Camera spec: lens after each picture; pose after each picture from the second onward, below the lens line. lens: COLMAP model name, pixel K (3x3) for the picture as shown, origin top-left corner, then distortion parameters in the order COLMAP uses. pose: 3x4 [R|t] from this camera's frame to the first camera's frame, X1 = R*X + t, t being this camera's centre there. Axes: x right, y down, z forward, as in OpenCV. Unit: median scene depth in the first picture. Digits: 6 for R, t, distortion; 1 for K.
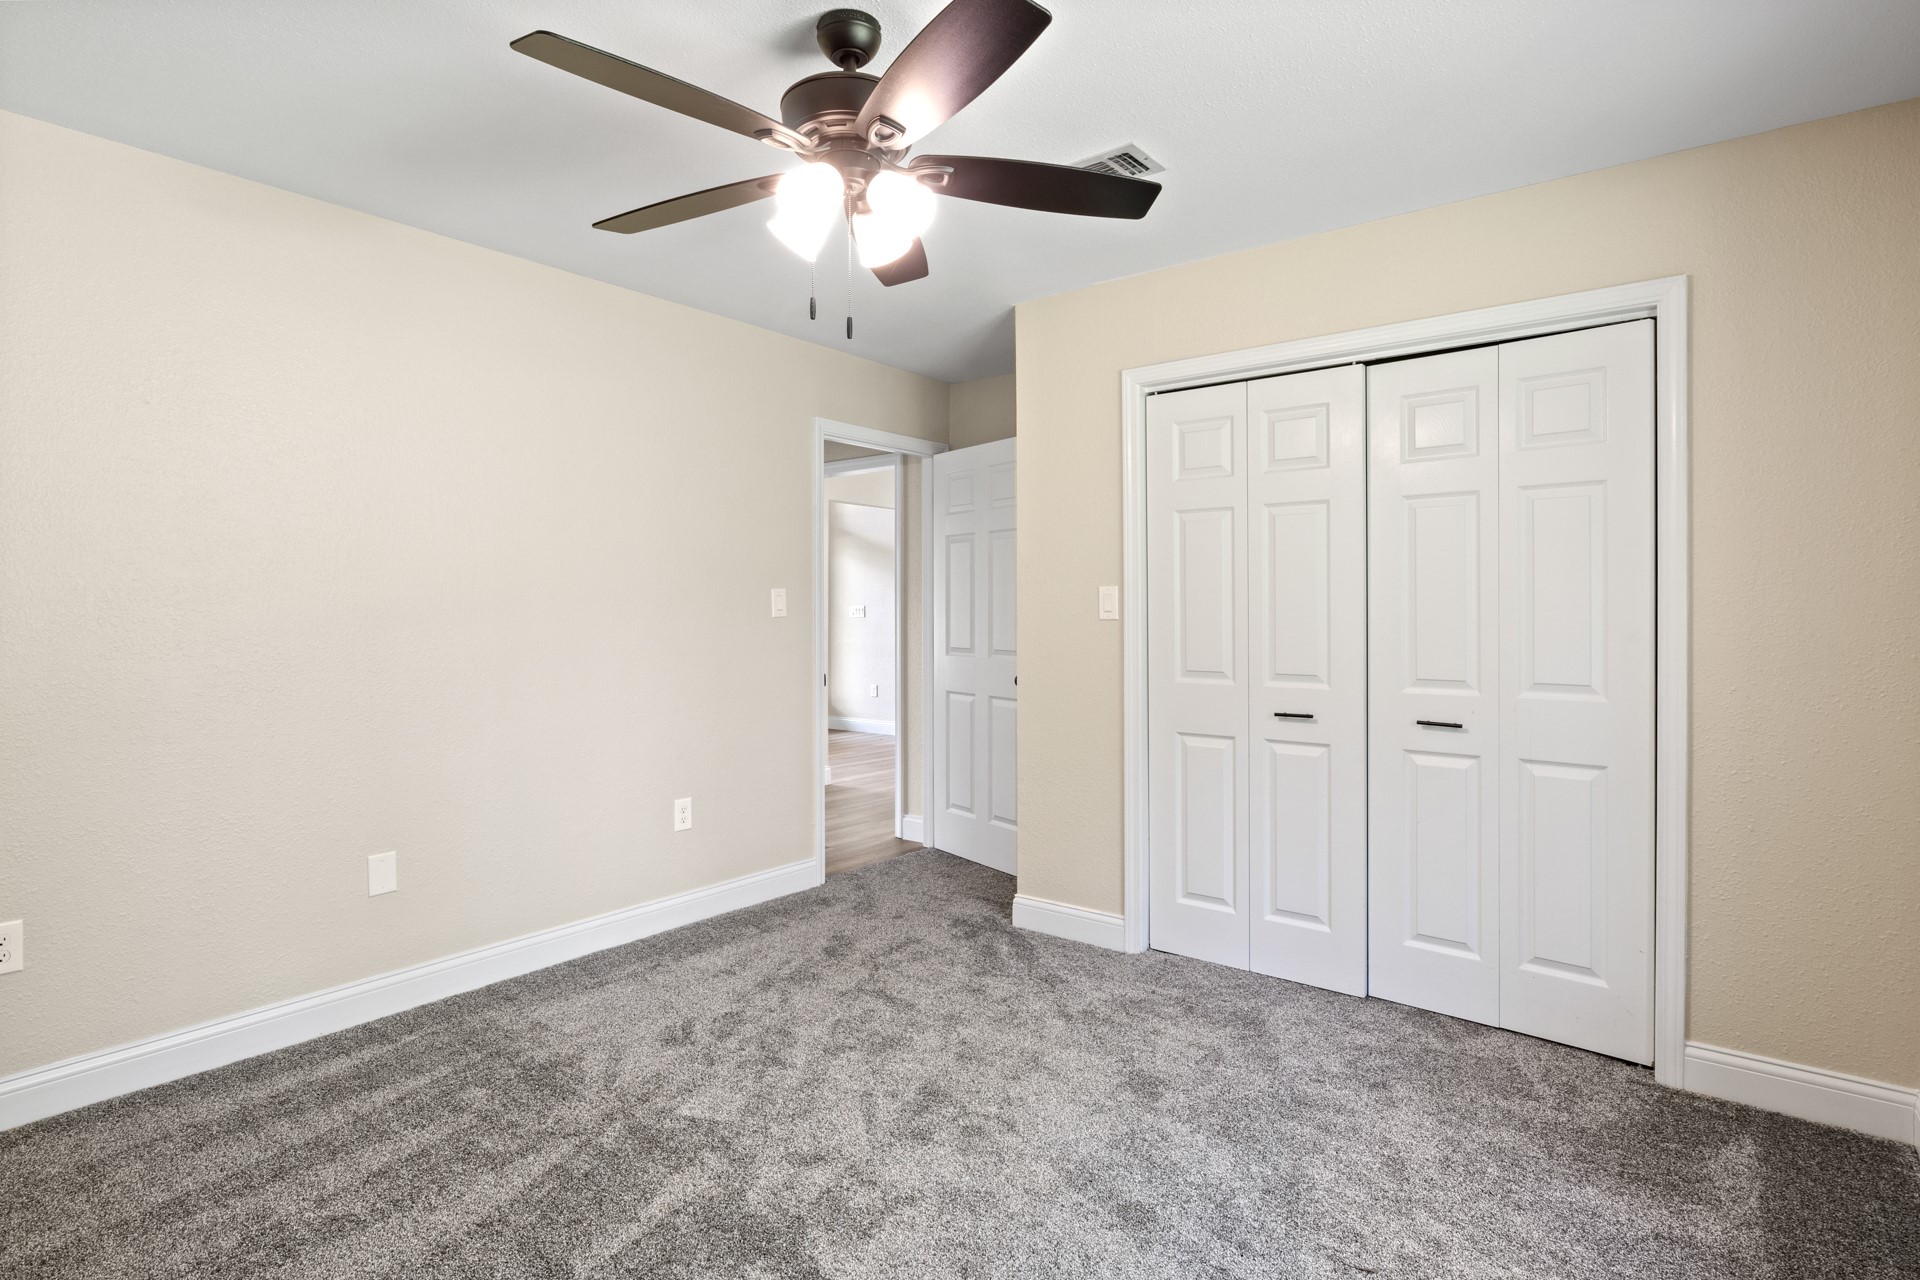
lens RADIAL K [[731.4, 0, 960.6], [0, 731.4, 631.7], [0, 0, 1]] dist [0.000308, 0.000122]
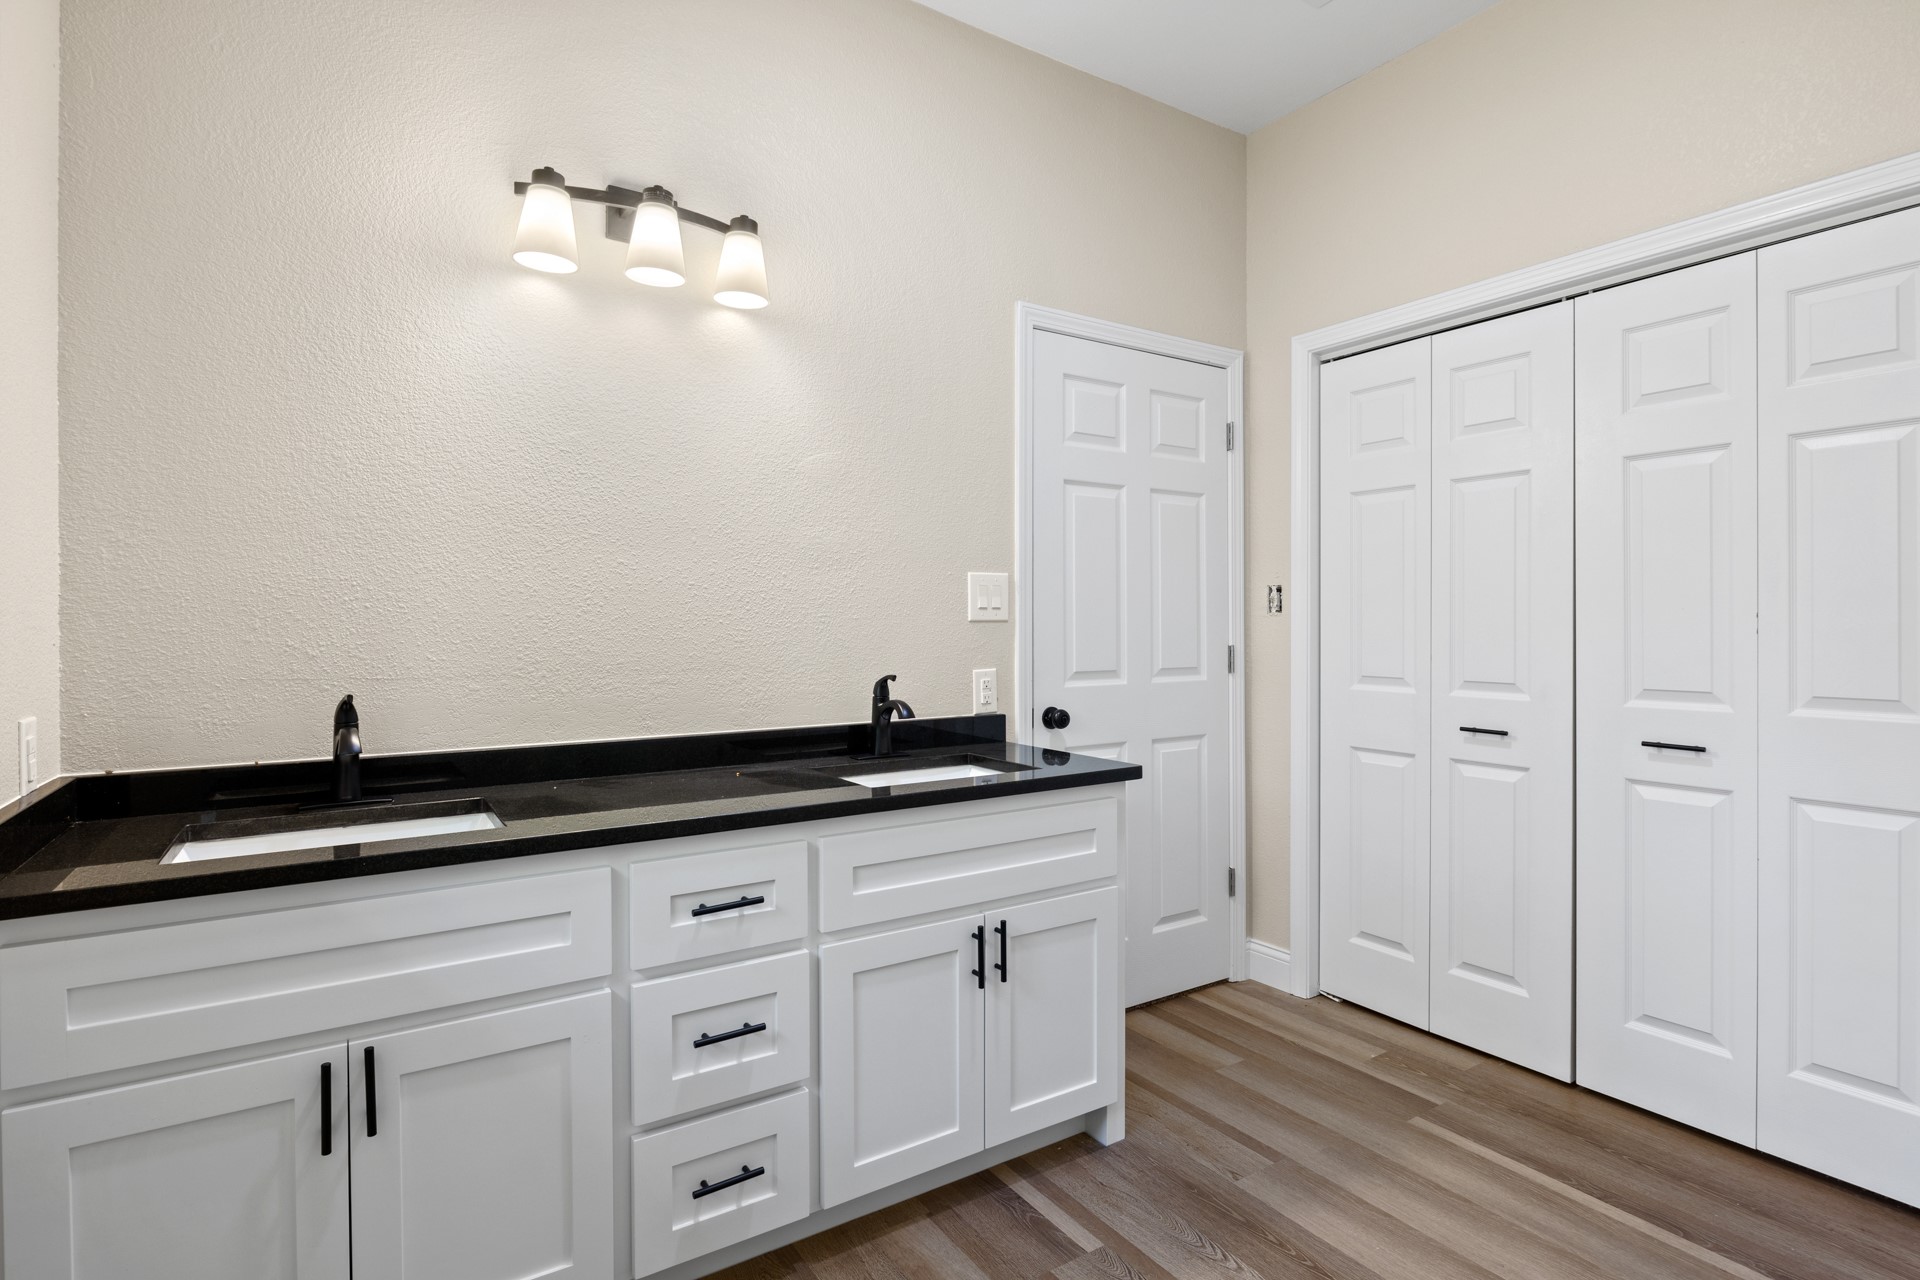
lens RADIAL K [[959.9, 0, 954.7], [0, 959.9, 625.8], [0, 0, 1]] dist [-0.004458, -0.001212]
pose [[0.899804, -0.010704, -0.436164, 0.413908], [0.006045, 0.999909, -0.012069, 0.004684], [0.436253, 0.008223, 0.899786, -0.251511]]
